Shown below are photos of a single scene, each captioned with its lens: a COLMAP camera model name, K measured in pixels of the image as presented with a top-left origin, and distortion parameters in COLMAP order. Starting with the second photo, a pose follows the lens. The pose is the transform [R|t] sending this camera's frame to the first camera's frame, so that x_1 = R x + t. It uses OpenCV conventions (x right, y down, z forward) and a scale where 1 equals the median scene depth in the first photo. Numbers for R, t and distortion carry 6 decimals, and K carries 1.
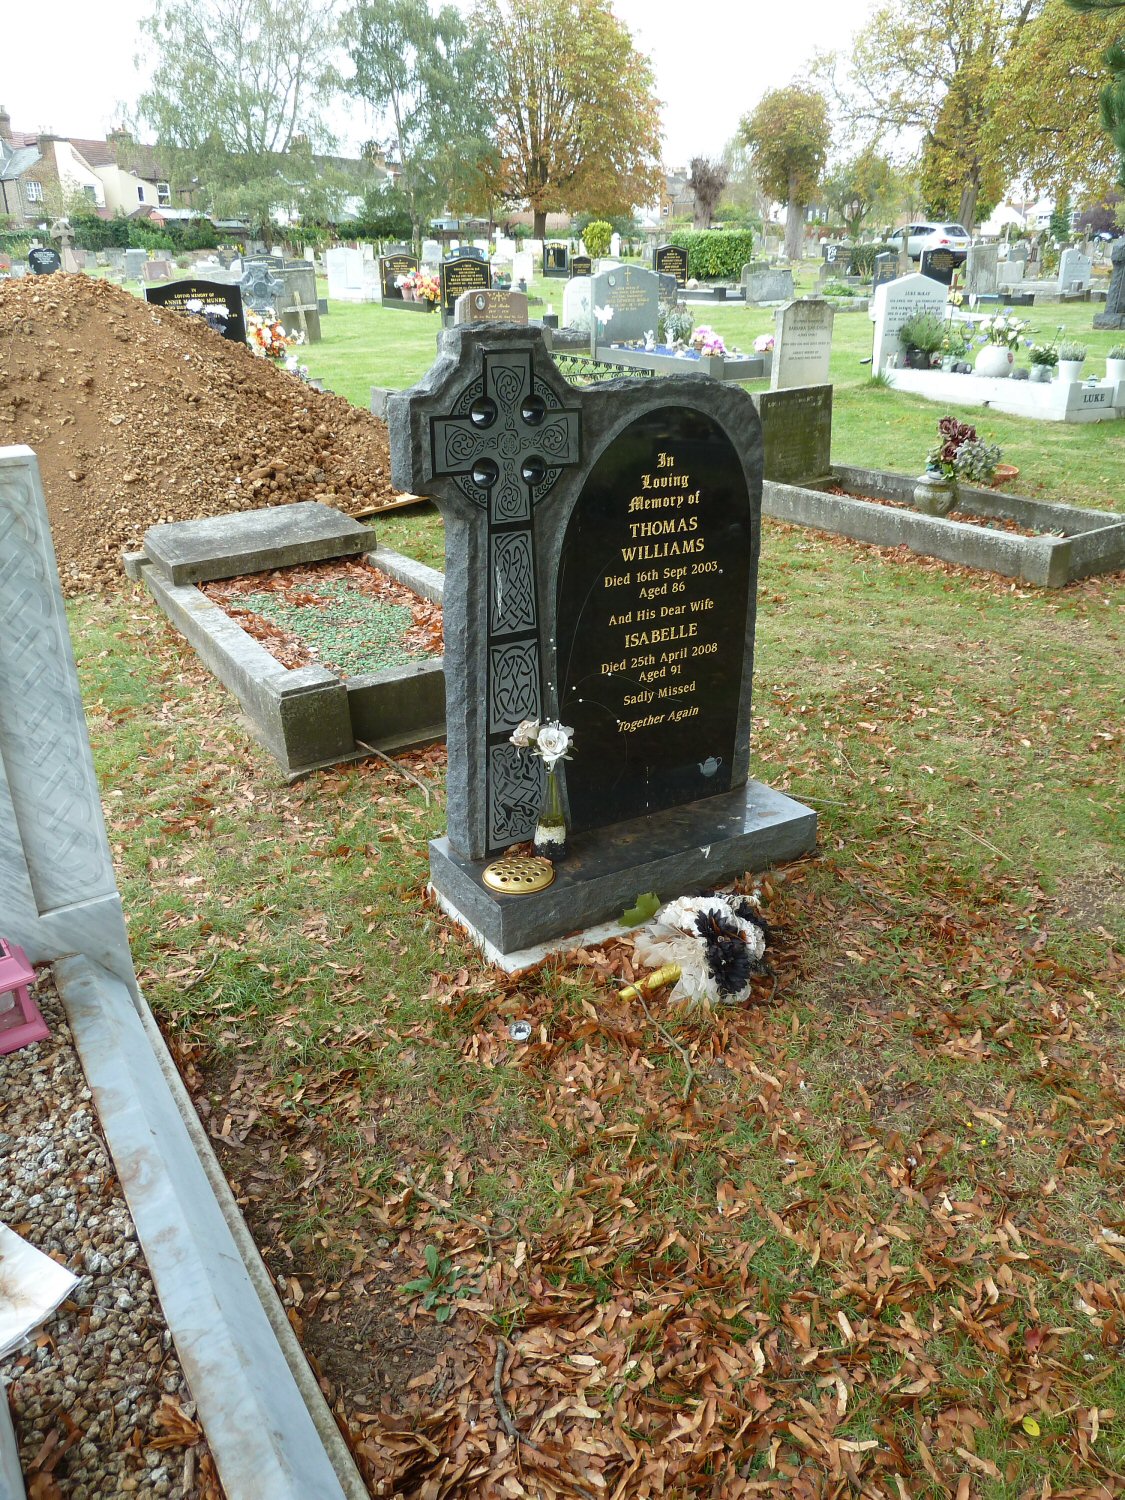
lens RADIAL K [[1115.5, 0, 563.5], [0, 1115.5, 755.6], [0, 0, 1]] dist [-0.037043, 0.006093]
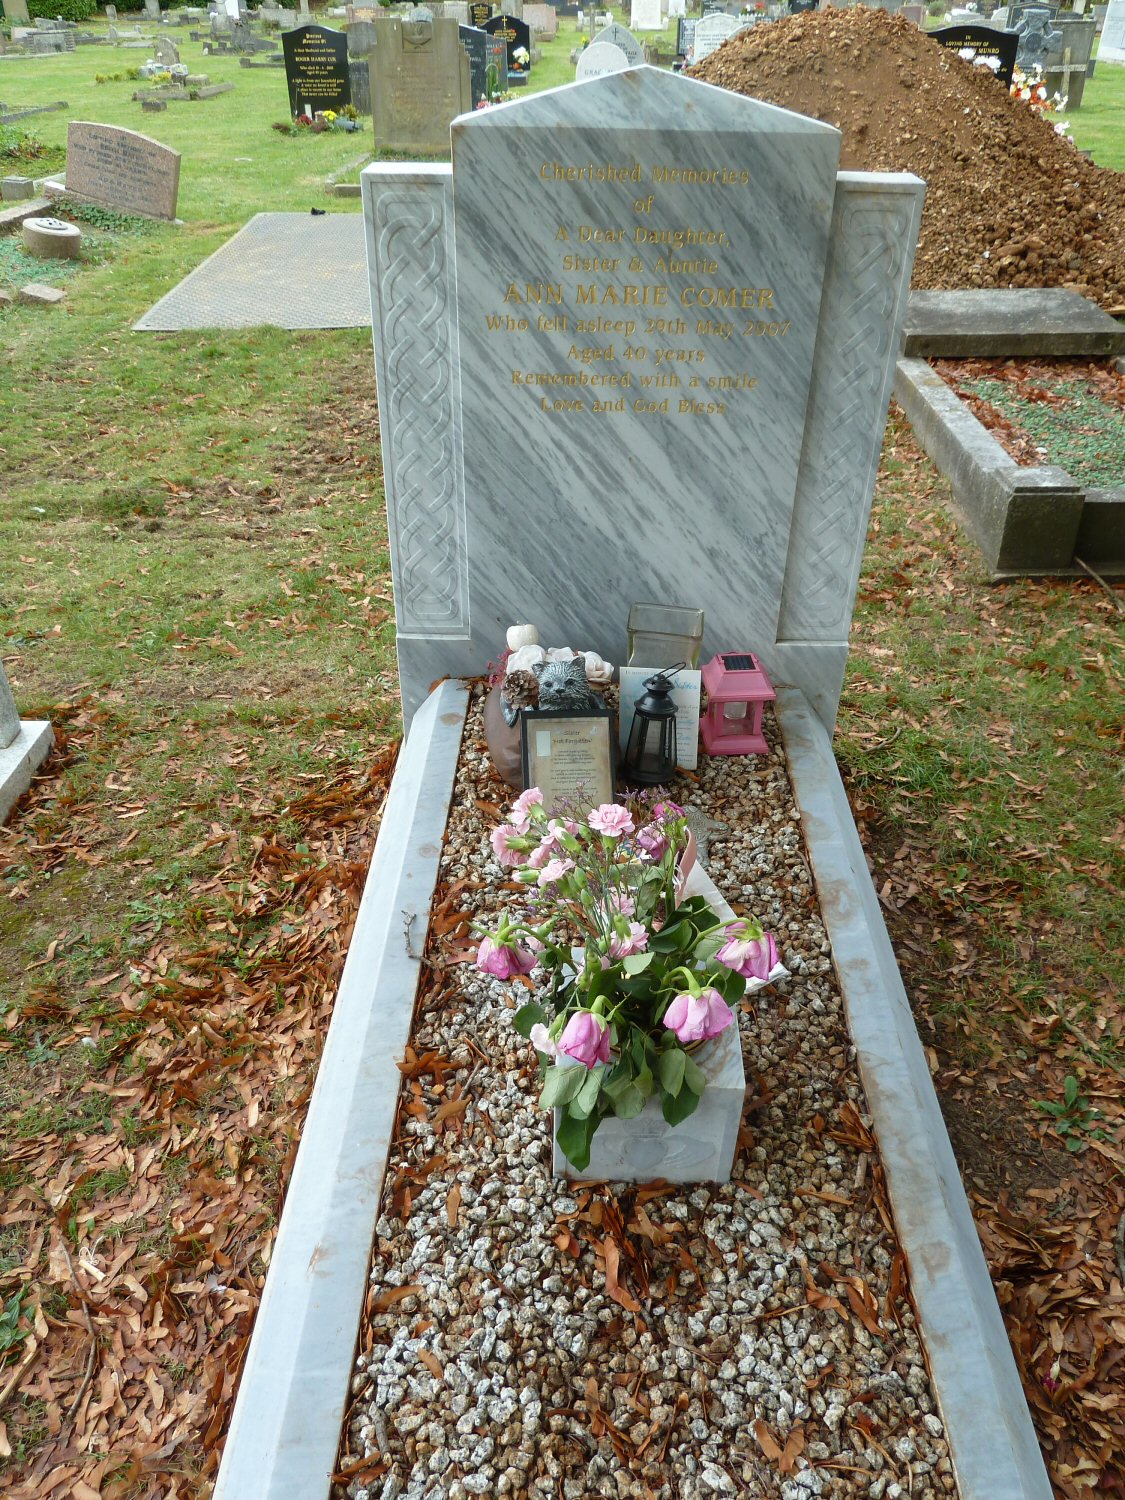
lens RADIAL K [[1115.5, 0, 574.1], [0, 1115.5, 751.0], [0, 0, 1]] dist [-0.037043, 0.006093]
pose [[0.841316, 0.315919, -0.438614, -0.108016], [-0.234831, 0.944473, 0.229836, 0.033971], [0.486869, -0.090365, 0.868788, -0.026896]]
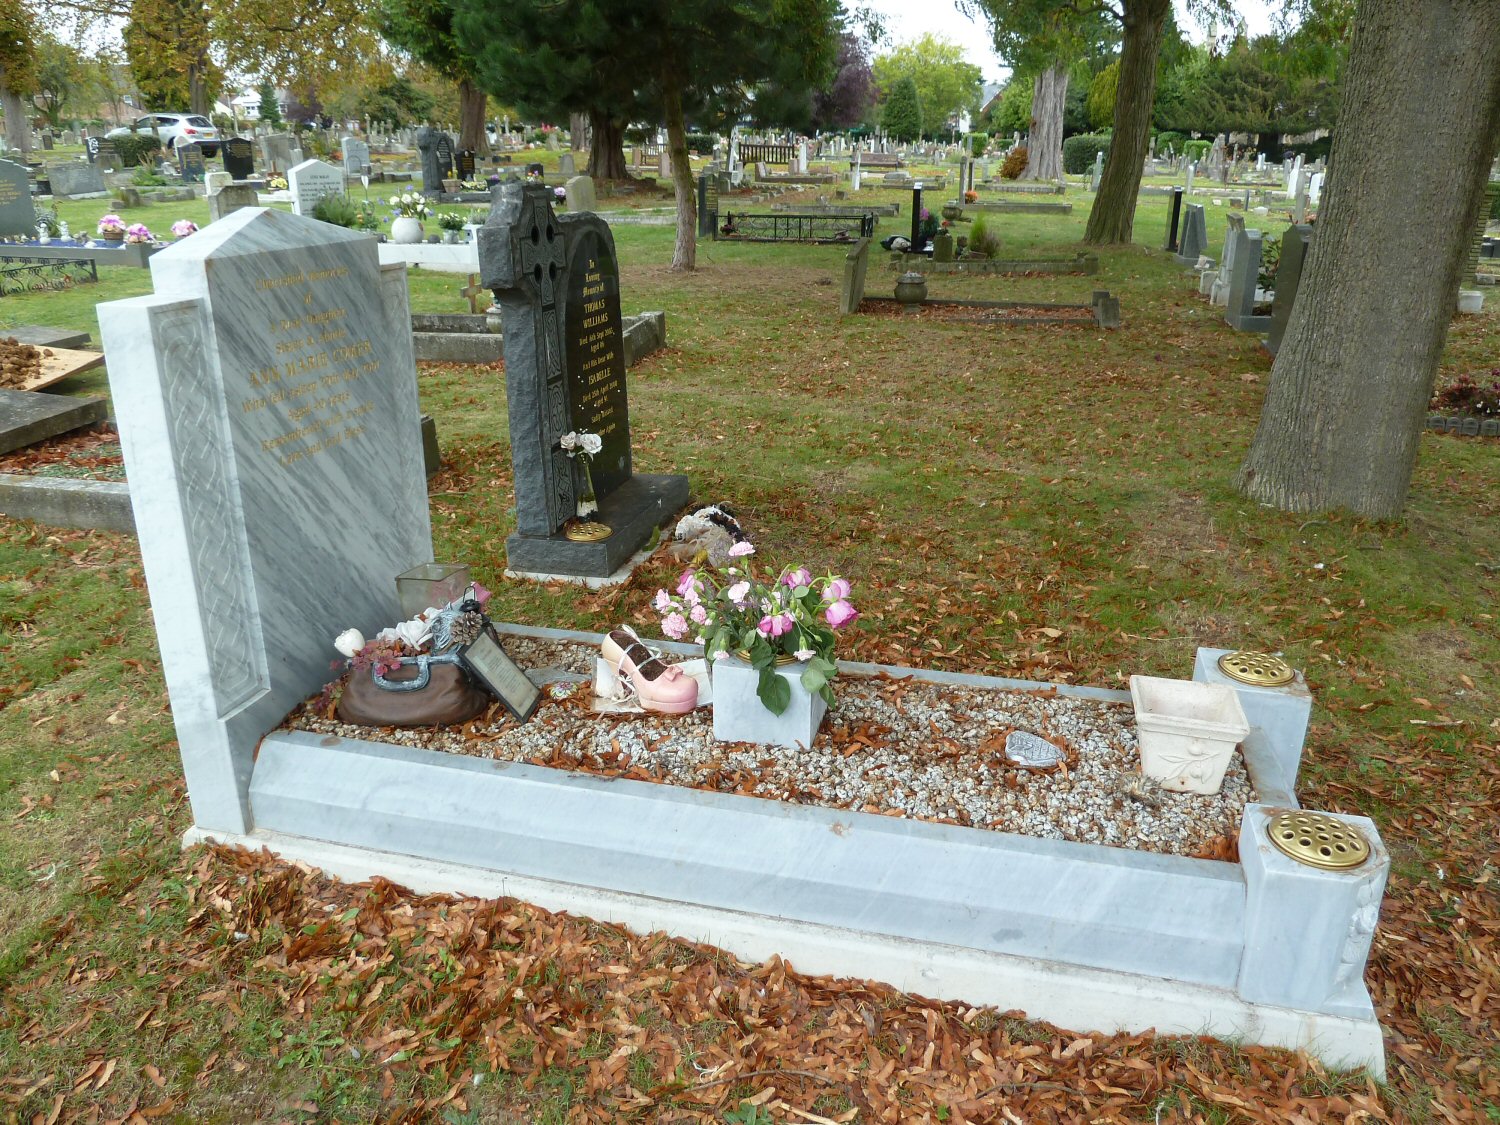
lens RADIAL K [[1115.5, 0, 746.9], [0, 1115.5, 559.0], [0, 0, 1]] dist [-0.037043, 0.006093]
pose [[0.717765, -0.238461, 0.654178, -0.889039], [0.281754, 0.958640, 0.040302, 0.140634], [-0.636732, 0.155390, 0.755266, -0.289407]]
